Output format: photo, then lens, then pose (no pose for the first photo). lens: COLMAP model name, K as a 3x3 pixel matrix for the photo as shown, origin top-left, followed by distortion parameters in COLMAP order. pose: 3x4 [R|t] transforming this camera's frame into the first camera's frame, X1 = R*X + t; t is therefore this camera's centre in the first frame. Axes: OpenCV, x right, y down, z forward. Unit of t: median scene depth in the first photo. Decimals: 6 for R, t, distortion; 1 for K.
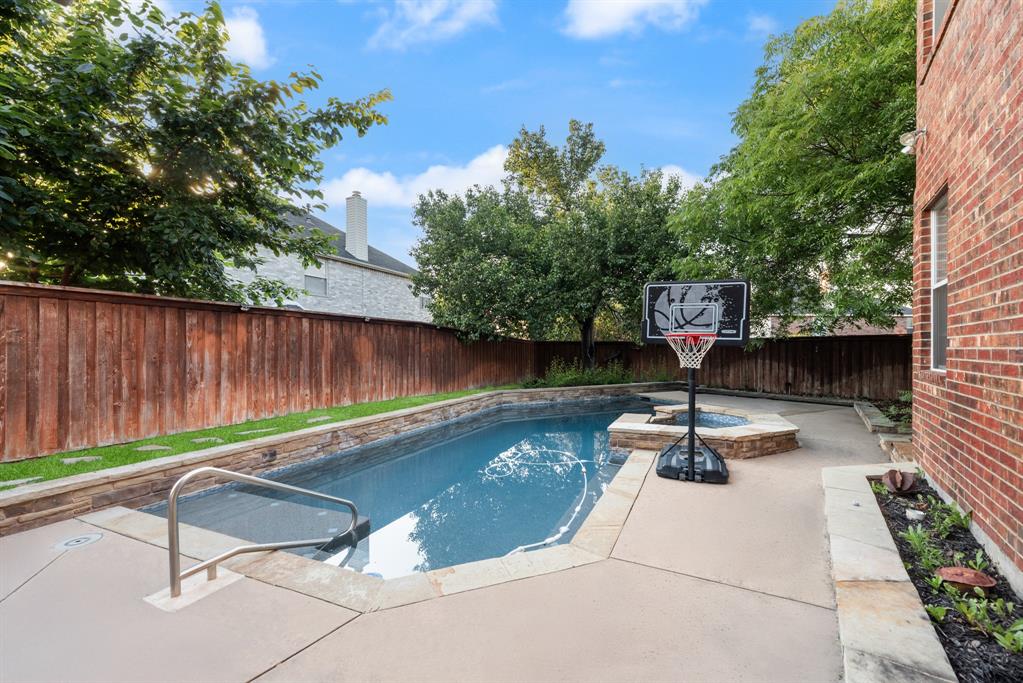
lens RADIAL K [[416.0, 0, 513.3], [0, 416.0, 338.2], [0, 0, 1]] dist [-0.002784, 0.000252]
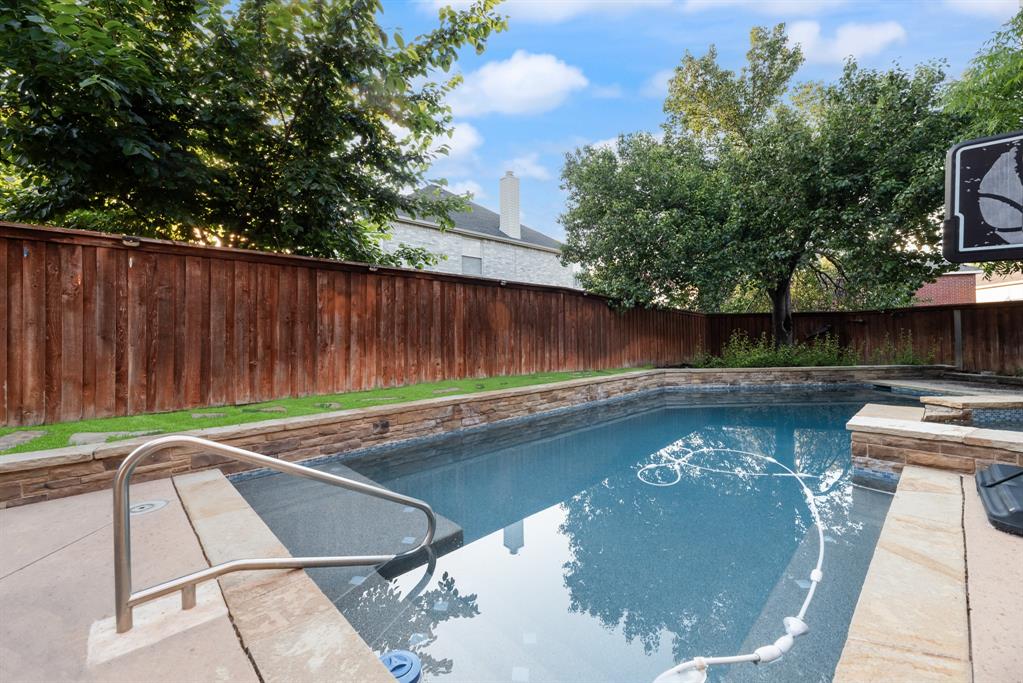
lens RADIAL K [[419.4, 0, 517.8], [0, 419.4, 318.2], [0, 0, 1]] dist [-0.001928, 0.000180]
pose [[0.933570, -0.014779, -0.358090, 0.000099], [0.011336, 0.999867, -0.011712, 0.048041], [0.358216, 0.006874, 0.933613, 0.196303]]
